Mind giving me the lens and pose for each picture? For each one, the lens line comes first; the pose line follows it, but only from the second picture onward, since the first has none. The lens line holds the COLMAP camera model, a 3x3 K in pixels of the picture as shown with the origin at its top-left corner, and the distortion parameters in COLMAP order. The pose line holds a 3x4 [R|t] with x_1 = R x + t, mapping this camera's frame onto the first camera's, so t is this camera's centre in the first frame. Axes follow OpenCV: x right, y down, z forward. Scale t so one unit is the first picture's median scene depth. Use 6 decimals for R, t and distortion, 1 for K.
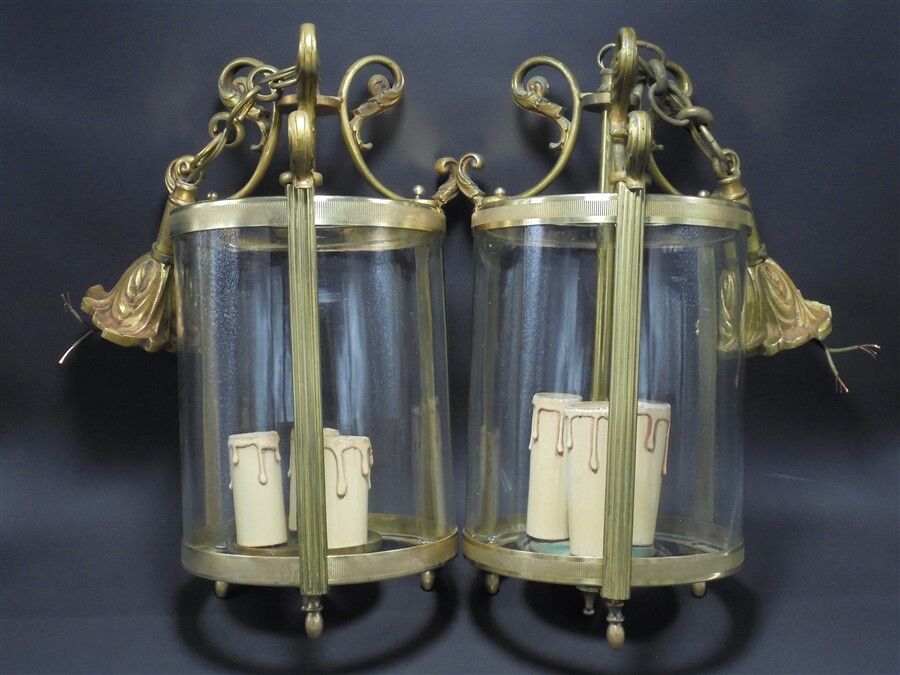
lens RADIAL K [[1128.6, 0, 454.7], [0, 1128.6, 342.0], [0, 0, 1]] dist [-0.008858, 0.000000]
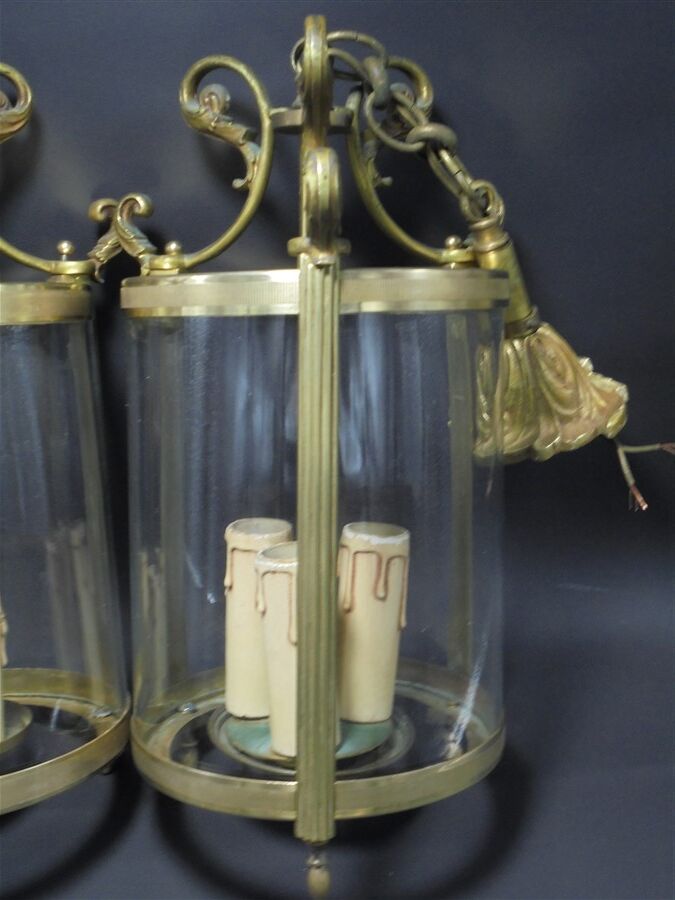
lens RADIAL K [[1128.6, 0, 334.3], [0, 1128.6, 445.1], [0, 0, 1]] dist [-0.008858, 0.000000]
pose [[0.999183, -0.036158, 0.018032, 0.130248], [0.033662, 0.991778, 0.123460, -0.096270], [-0.022348, -0.122752, 0.992186, 0.267606]]
